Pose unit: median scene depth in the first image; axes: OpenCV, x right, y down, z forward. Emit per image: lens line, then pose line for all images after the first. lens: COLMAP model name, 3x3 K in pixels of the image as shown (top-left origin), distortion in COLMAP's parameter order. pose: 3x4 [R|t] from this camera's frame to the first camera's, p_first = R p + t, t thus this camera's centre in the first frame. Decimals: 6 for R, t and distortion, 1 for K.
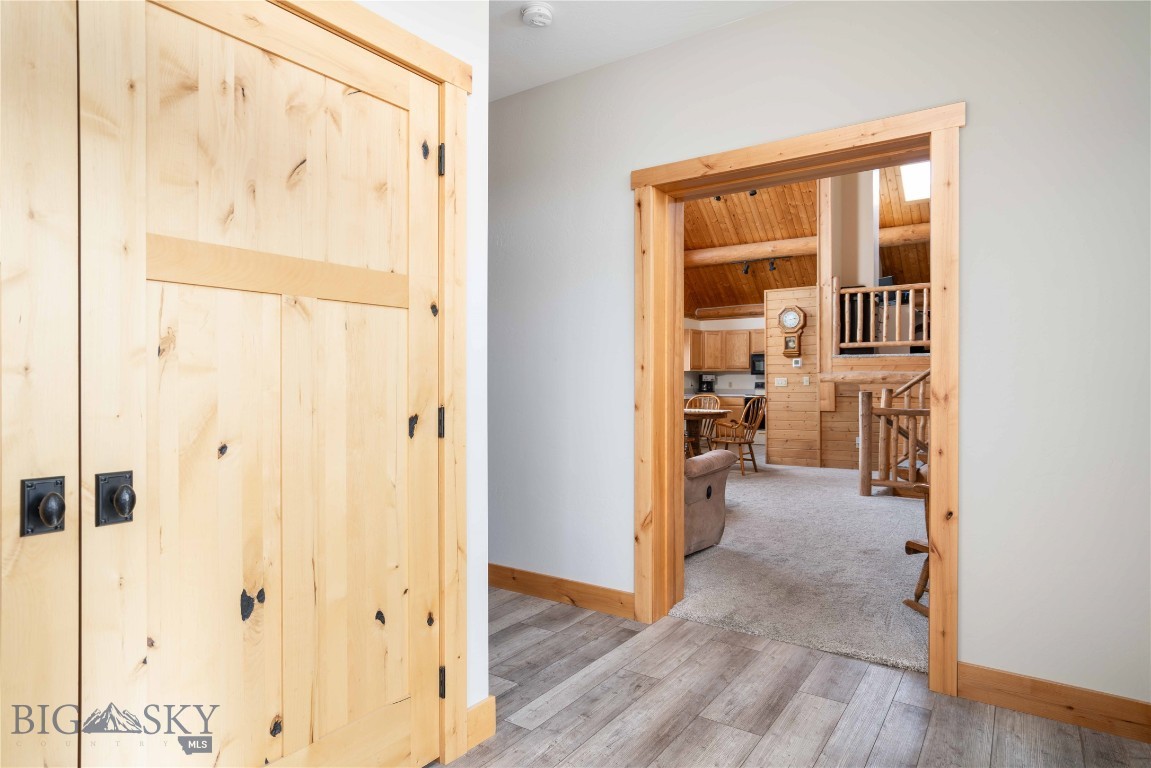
lens RADIAL K [[648.2, 0, 603.7], [0, 648.2, 384.1], [0, 0, 1]] dist [-0.014793, 0.017252]
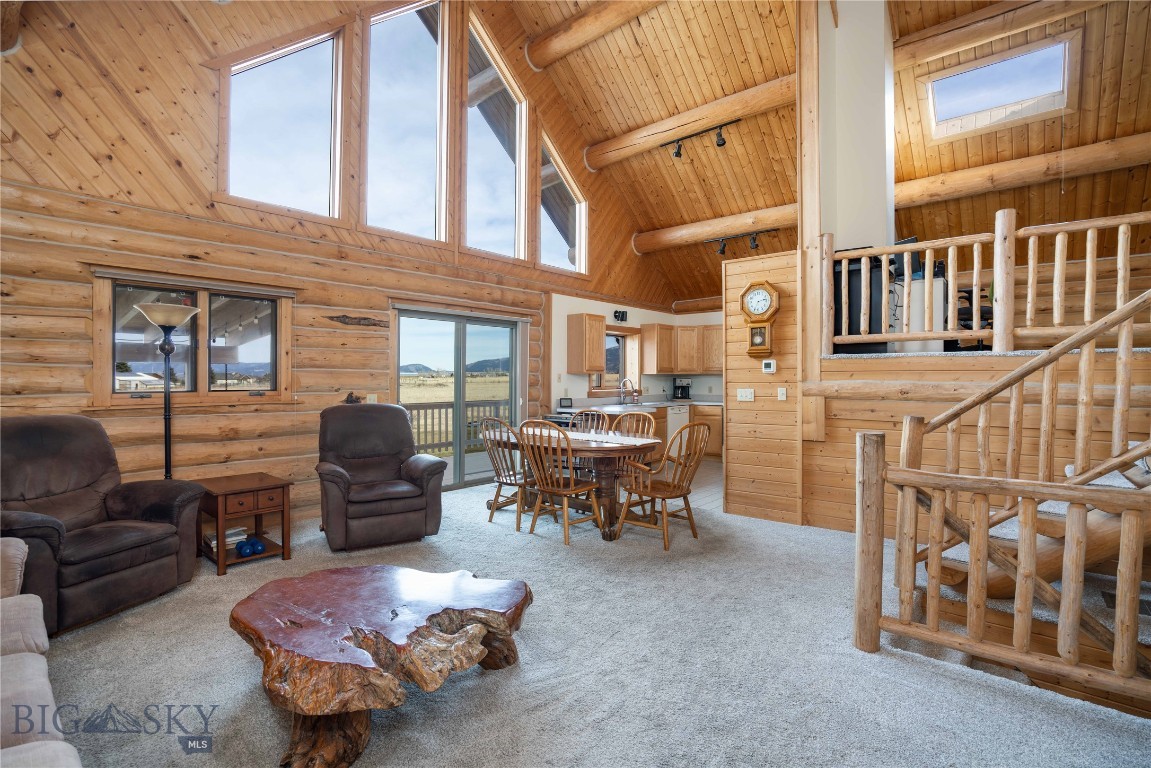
lens RADIAL K [[533.1, 0, 597.9], [0, 533.1, 380.4], [0, 0, 1]] dist [-0.032759, 0.010058]
pose [[0.994546, -0.001360, -0.104290, 0.179729], [0.001725, 0.999993, 0.003406, -0.020677], [0.104284, -0.003568, 0.994541, 0.433291]]
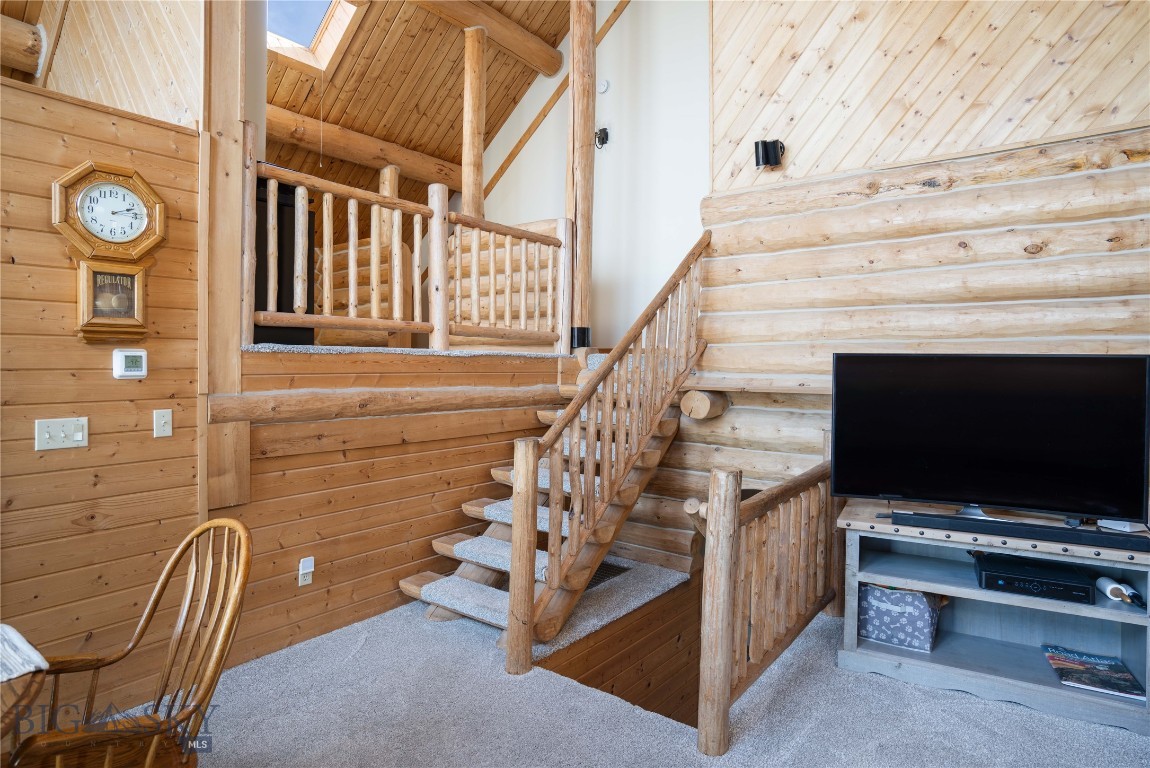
lens RADIAL K [[647.6, 0, 559.3], [0, 647.6, 368.8], [0, 0, 1]] dist [-0.014793, 0.017252]
pose [[0.103118, -0.010139, 0.994617, 0.020659], [-0.004827, 0.999931, 0.010694, -0.034824], [-0.994657, -0.005904, 0.103062, 0.769381]]
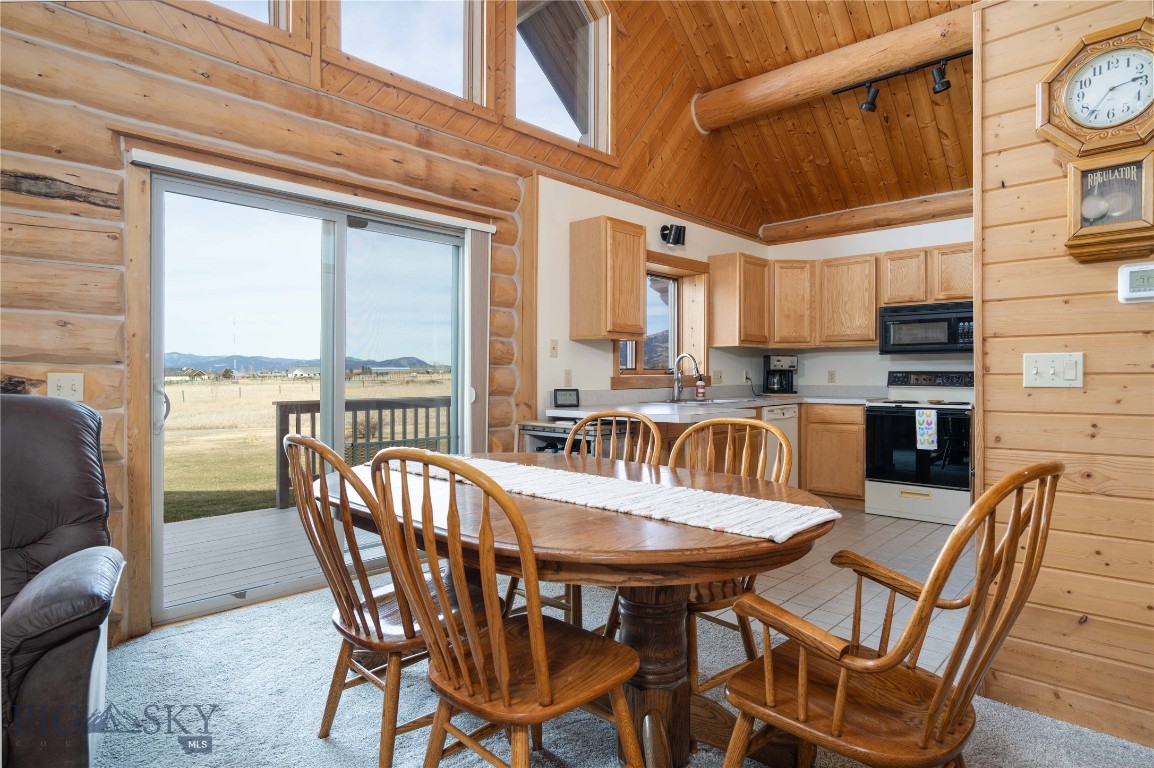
lens RADIAL K [[649.9, 0, 596.8], [0, 649.9, 380.8], [0, 0, 1]] dist [-0.014793, 0.017252]
pose [[0.988385, -0.002150, -0.151953, 0.144629], [0.003634, 0.999948, 0.009486, -0.001702], [0.151924, -0.009928, 0.988342, 0.745964]]
